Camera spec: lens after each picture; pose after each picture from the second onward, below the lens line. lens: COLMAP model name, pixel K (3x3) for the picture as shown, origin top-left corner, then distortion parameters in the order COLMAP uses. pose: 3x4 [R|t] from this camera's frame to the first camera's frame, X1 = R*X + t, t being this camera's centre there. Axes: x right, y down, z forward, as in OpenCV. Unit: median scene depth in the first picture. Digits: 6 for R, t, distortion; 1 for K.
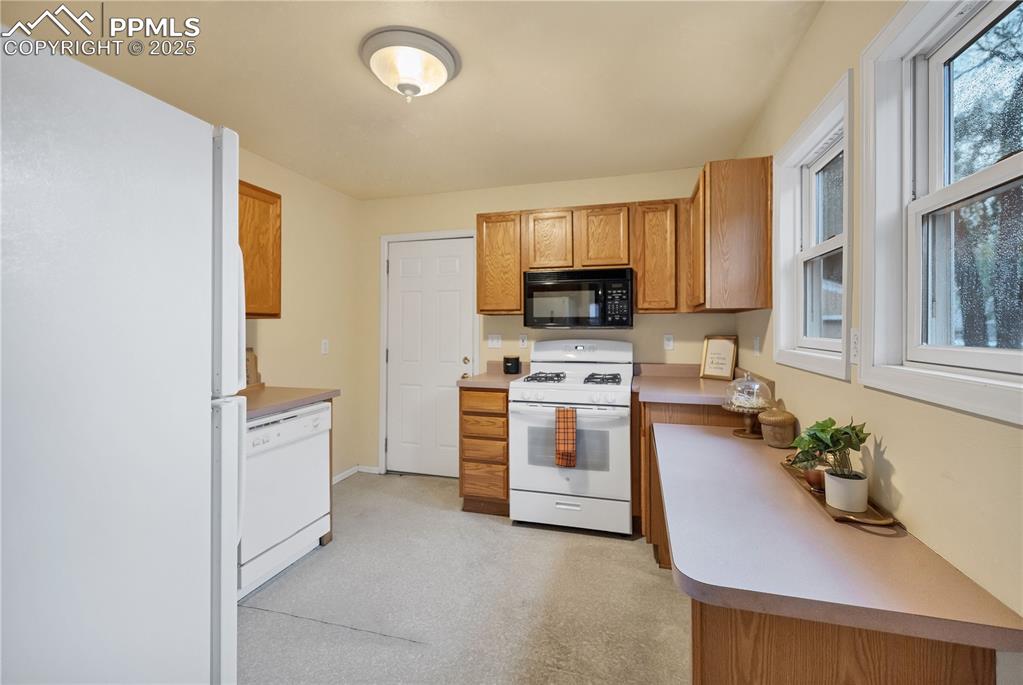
lens RADIAL K [[439.8, 0, 505.6], [0, 439.8, 326.5], [0, 0, 1]] dist [-0.000235, 0.000052]
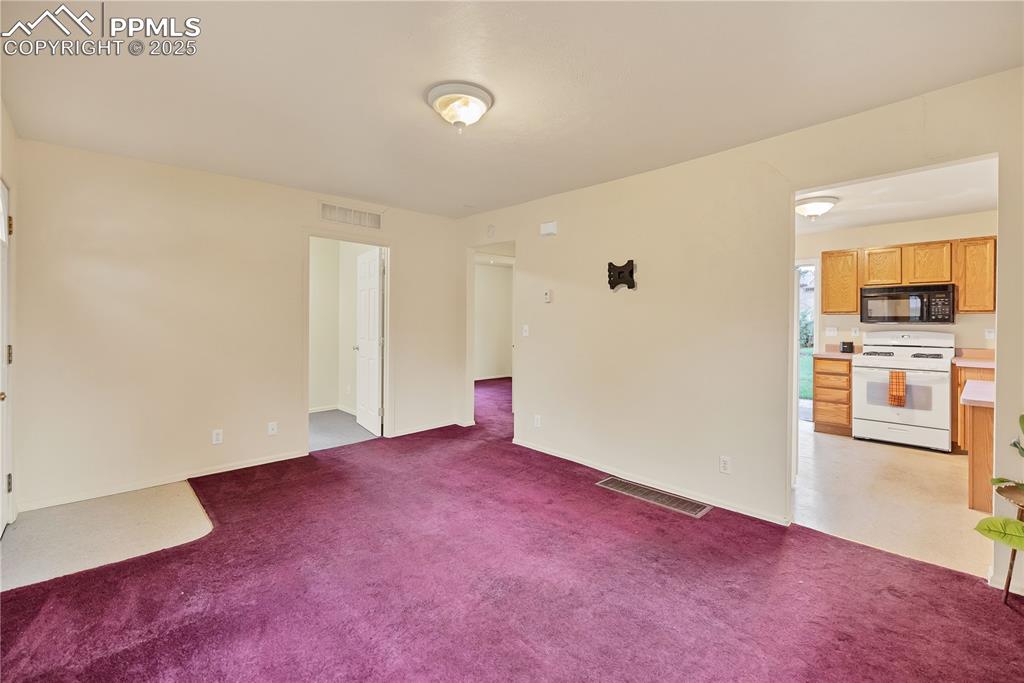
lens RADIAL K [[440.3, 0, 506.1], [0, 440.3, 325.5], [0, 0, 1]] dist [-0.000235, 0.000052]
pose [[0.859721, 0.006998, -0.510716, -0.264121], [-0.003154, 0.999960, 0.008392, 0.002438], [0.510754, -0.005604, 0.859708, -1.096969]]
